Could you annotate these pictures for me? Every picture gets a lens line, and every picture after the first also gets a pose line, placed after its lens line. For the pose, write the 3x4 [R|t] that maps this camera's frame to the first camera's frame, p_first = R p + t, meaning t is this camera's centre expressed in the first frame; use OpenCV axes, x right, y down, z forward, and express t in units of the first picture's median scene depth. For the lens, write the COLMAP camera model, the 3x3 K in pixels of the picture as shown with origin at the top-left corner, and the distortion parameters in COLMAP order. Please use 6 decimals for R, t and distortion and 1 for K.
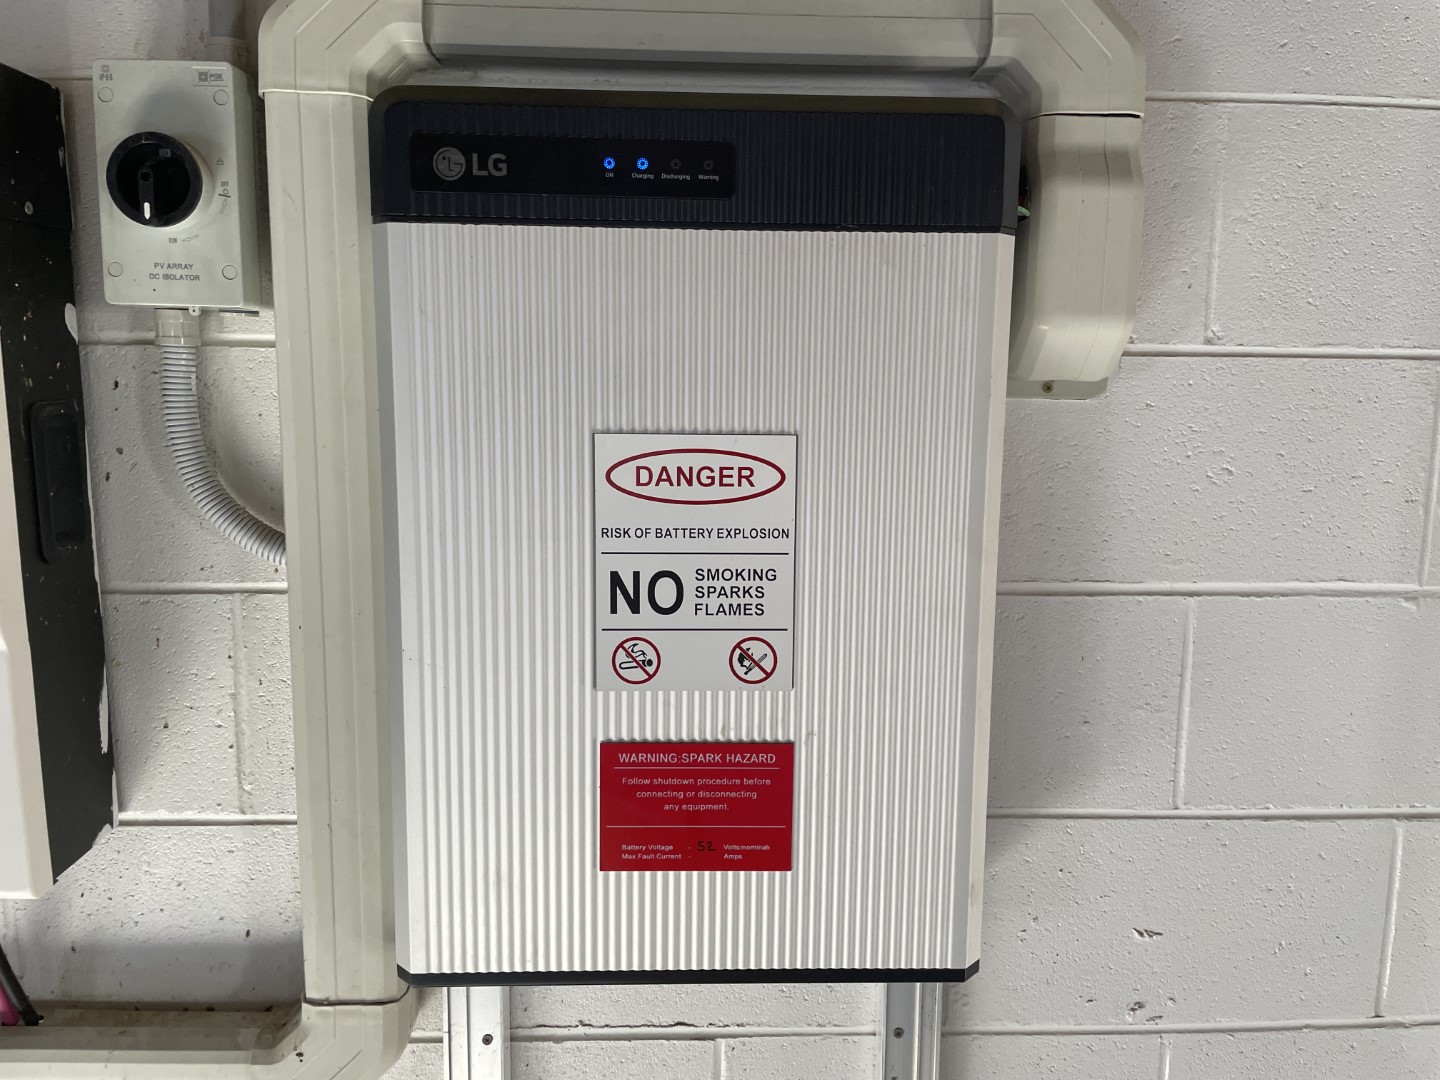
lens RADIAL K [[1078.6, 0, 731.3], [0, 1078.6, 526.5], [0, 0, 1]] dist [0.095213, -0.119294]
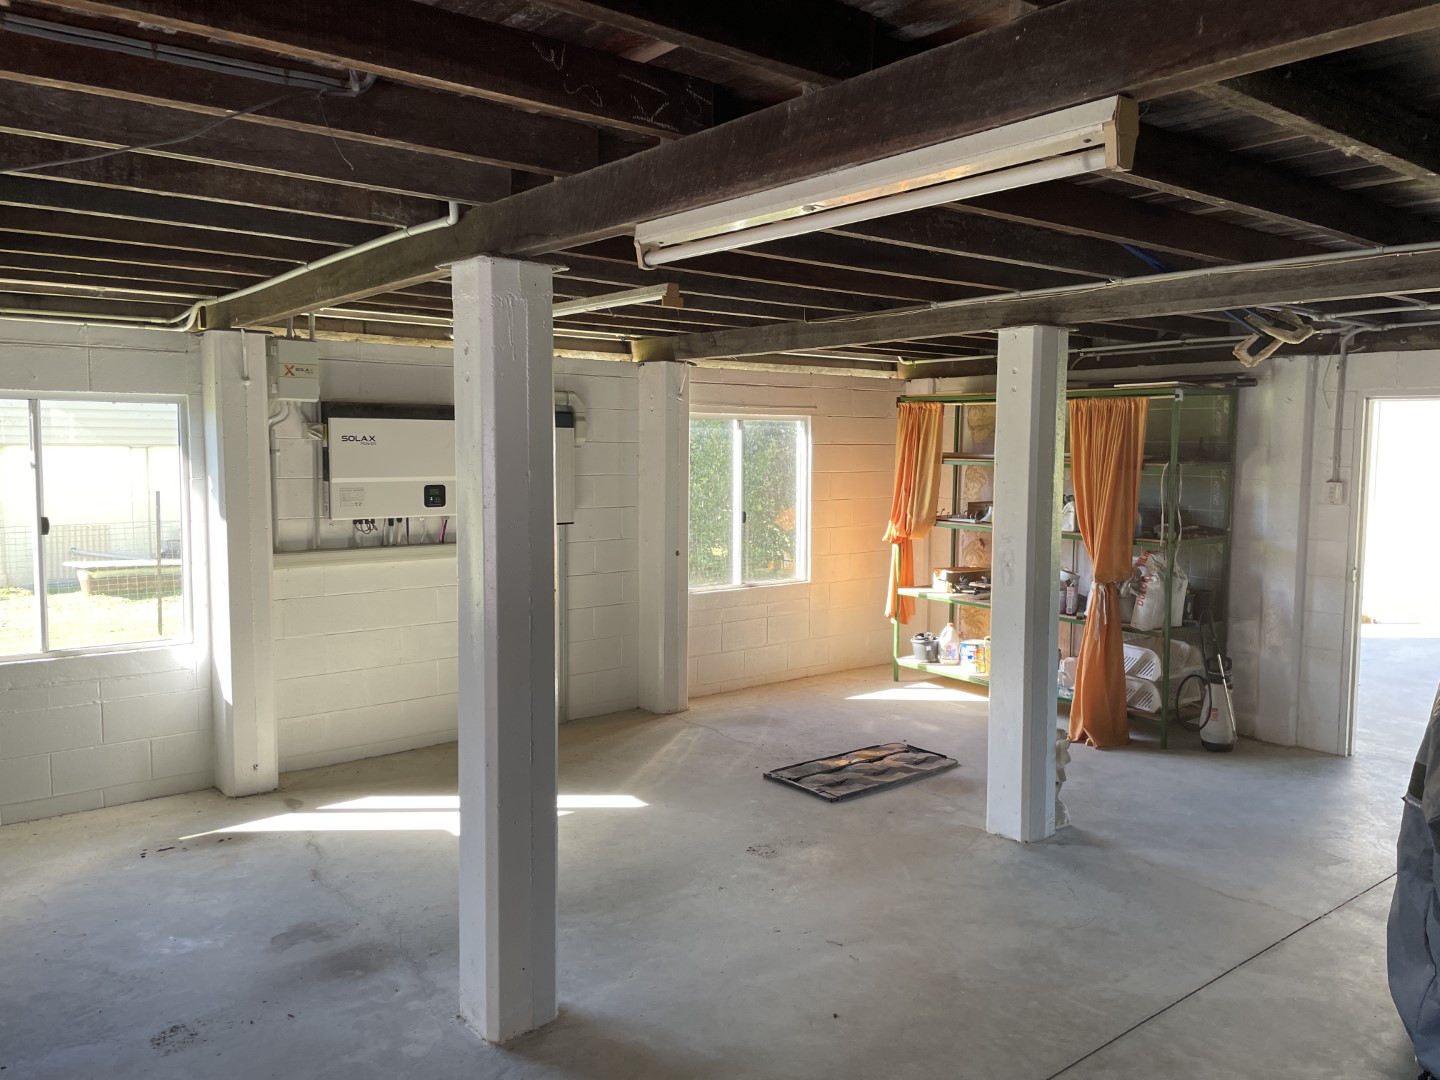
lens RADIAL K [[1078.6, 0, 731.3], [0, 1078.6, 526.5], [0, 0, 1]] dist [0.095213, -0.119294]
pose [[0.802820, -0.046517, 0.594404, -3.542055], [0.071749, 0.997244, -0.018864, 0.686110], [-0.591889, 0.057793, 0.803945, -5.994484]]
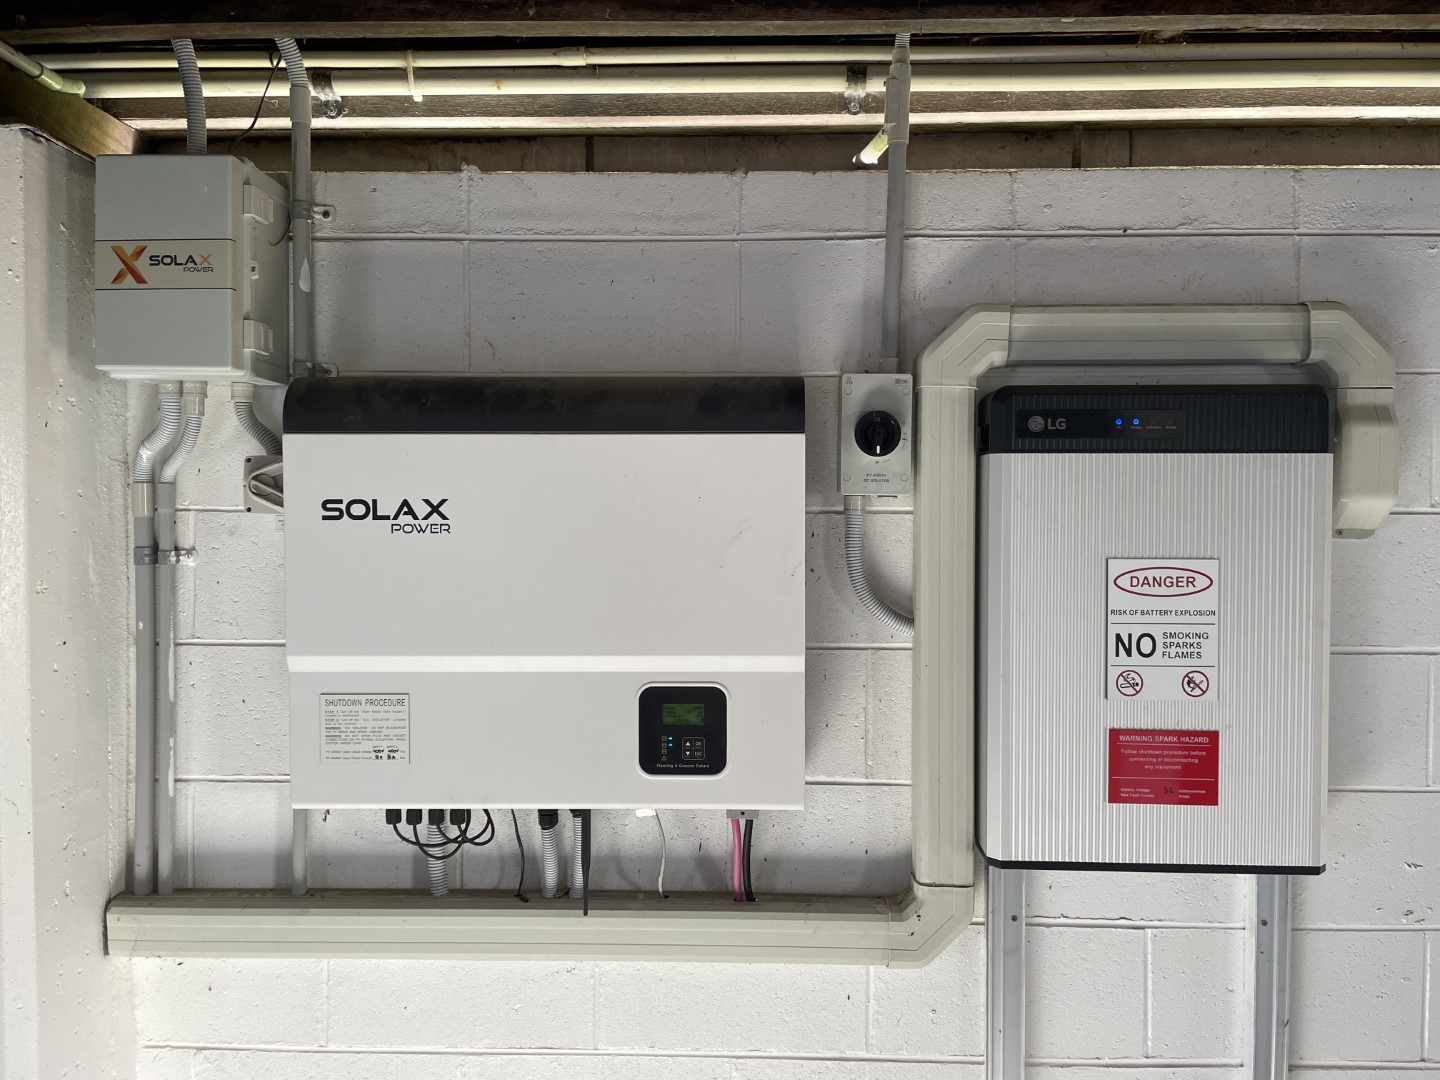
lens RADIAL K [[1078.6, 0, 731.3], [0, 1078.6, 526.5], [0, 0, 1]] dist [0.095213, -0.119294]
pose [[0.998103, -0.006930, -0.061173, -0.642047], [-0.000400, 0.992893, -0.119006, 0.080902], [0.061563, 0.118804, 0.991007, -0.895372]]
